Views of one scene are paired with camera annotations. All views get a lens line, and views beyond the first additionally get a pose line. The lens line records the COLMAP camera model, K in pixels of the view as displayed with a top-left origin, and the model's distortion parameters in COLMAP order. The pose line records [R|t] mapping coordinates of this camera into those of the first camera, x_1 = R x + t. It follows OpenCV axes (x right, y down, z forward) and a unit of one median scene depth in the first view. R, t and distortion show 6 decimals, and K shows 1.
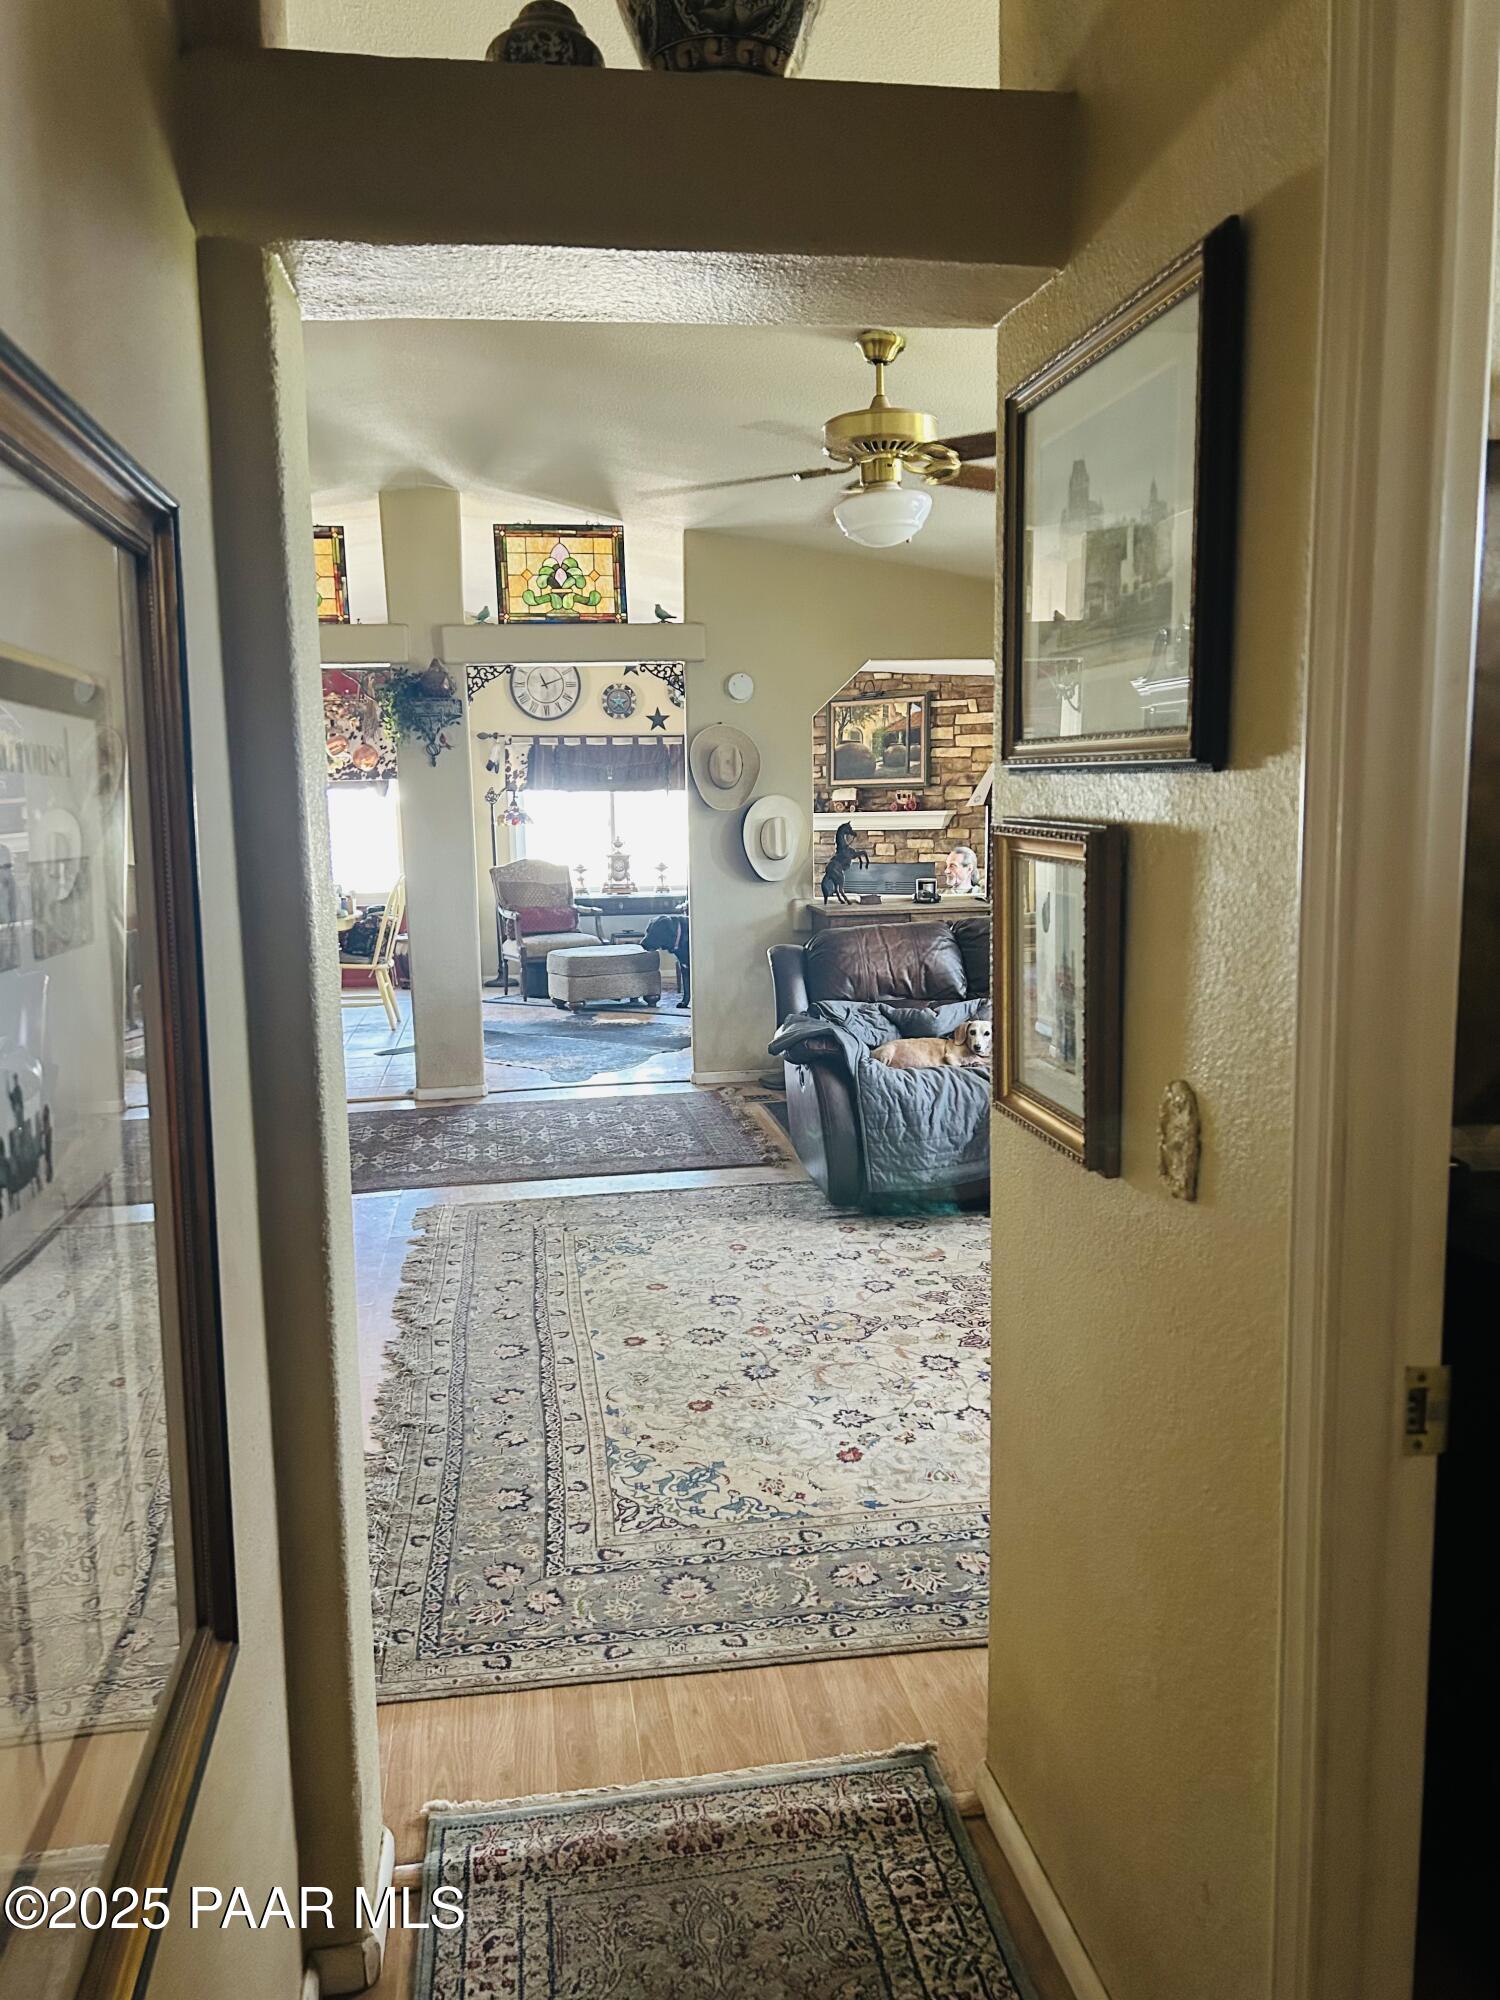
lens RADIAL K [[1472.0, 0, 750.0], [0, 1472.0, 1000.0], [0, 0, 1]] dist [0.147512, -0.166193]
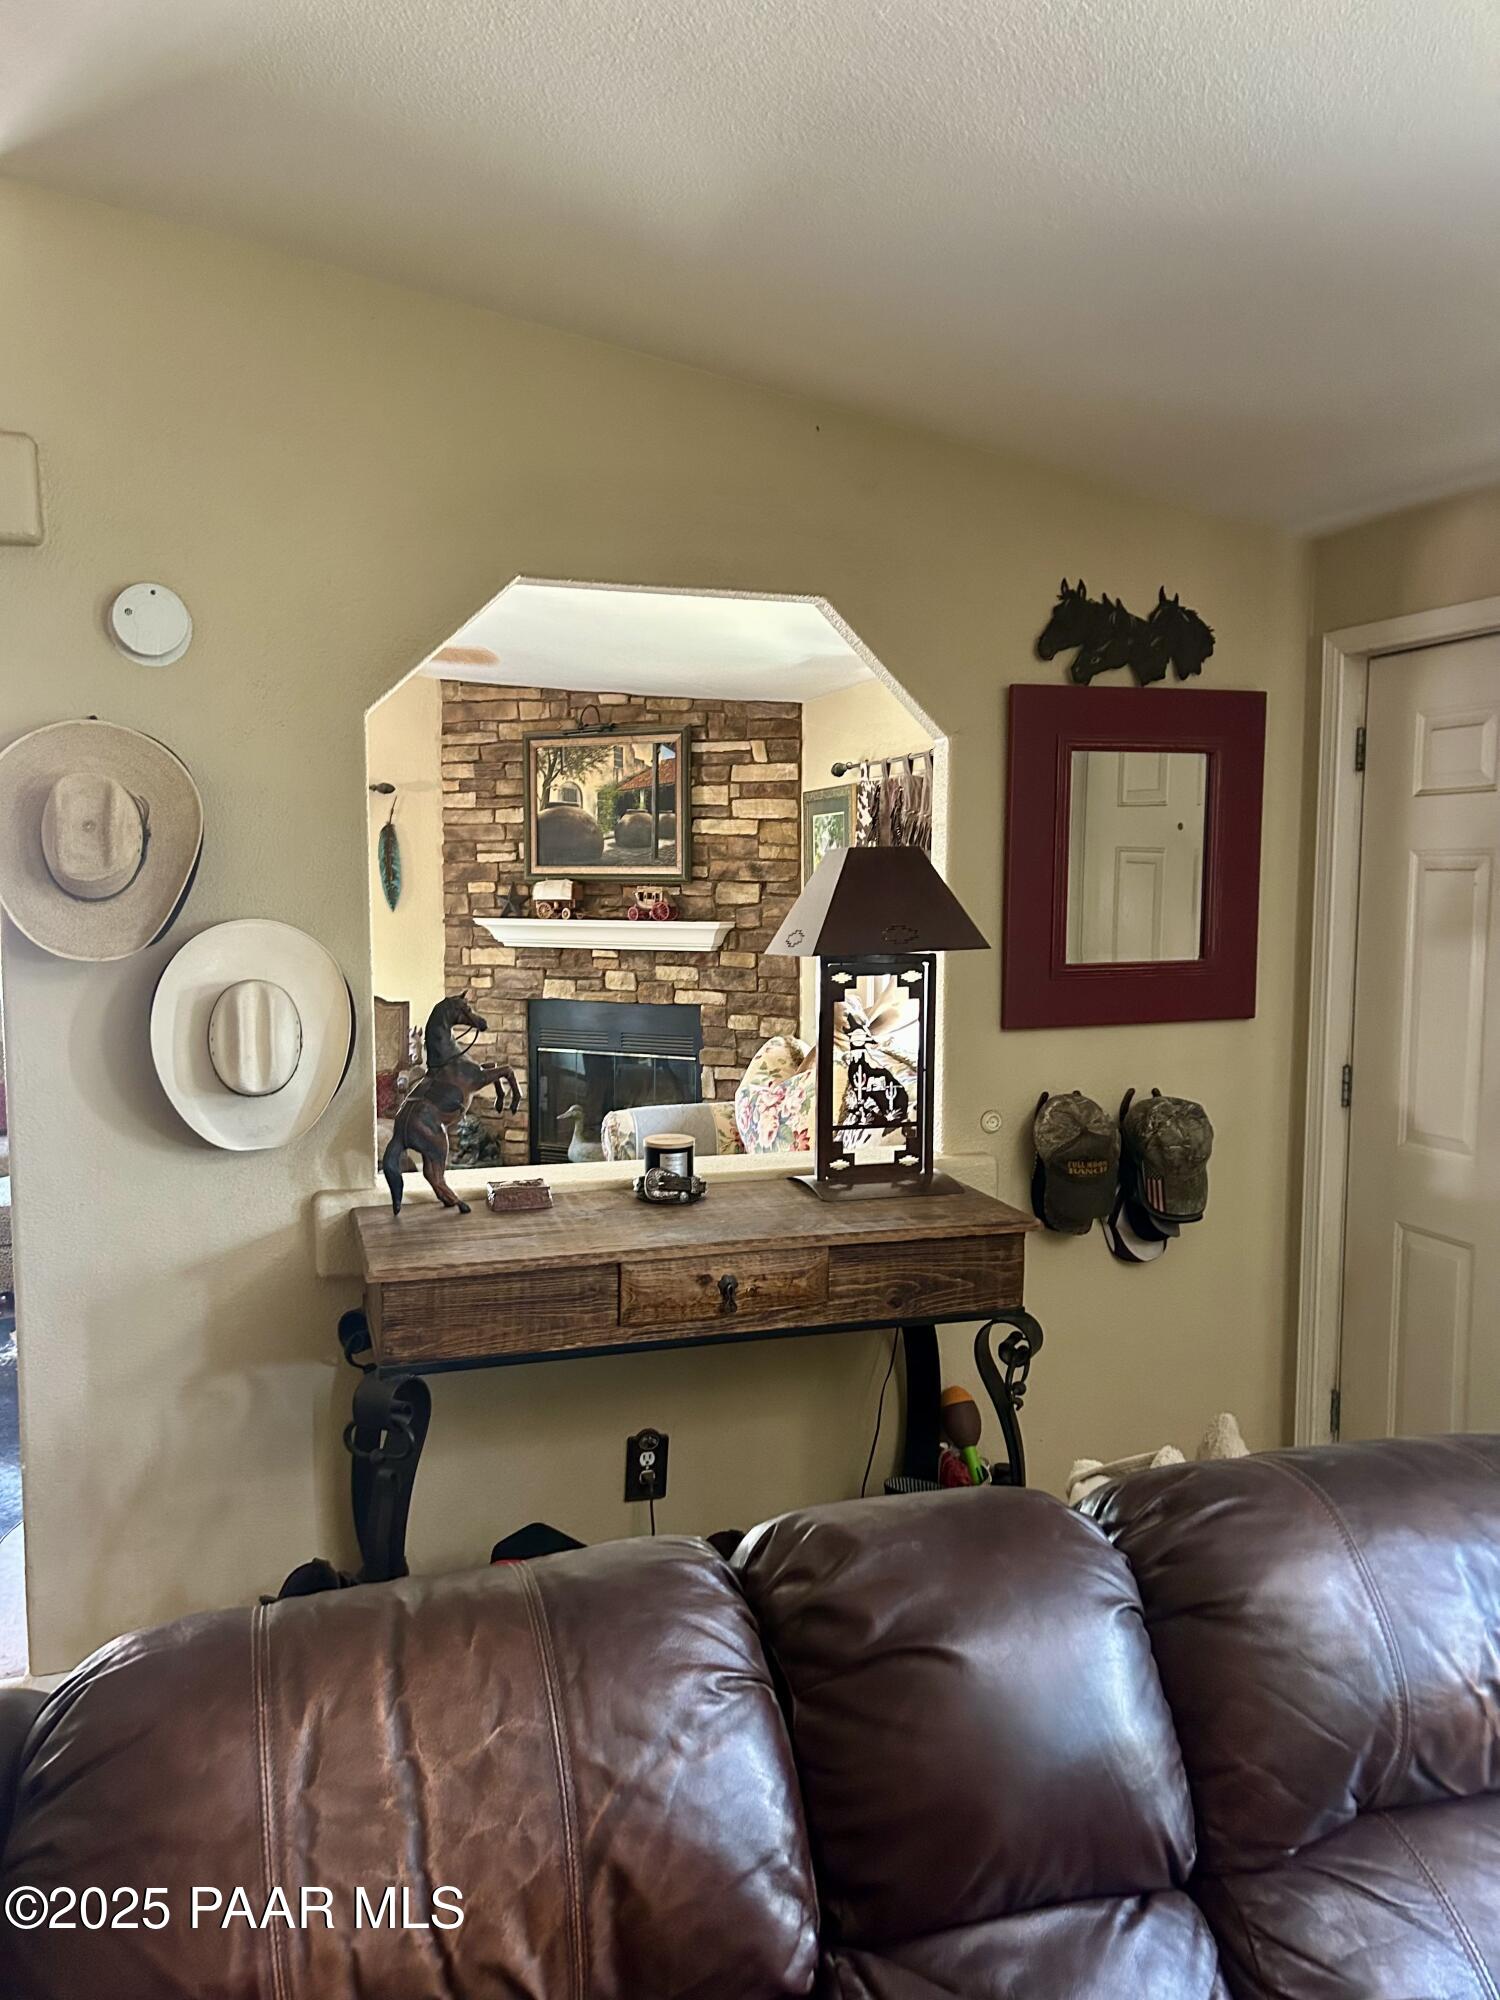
lens RADIAL K [[1472.0, 0, 750.0], [0, 1472.0, 1000.0], [0, 0, 1]] dist [0.147512, -0.166193]
pose [[0.988236, 0.004635, 0.152867, 0.053425], [0.003127, 0.998719, -0.050496, -0.065266], [-0.152905, 0.050380, 0.986956, 0.403505]]
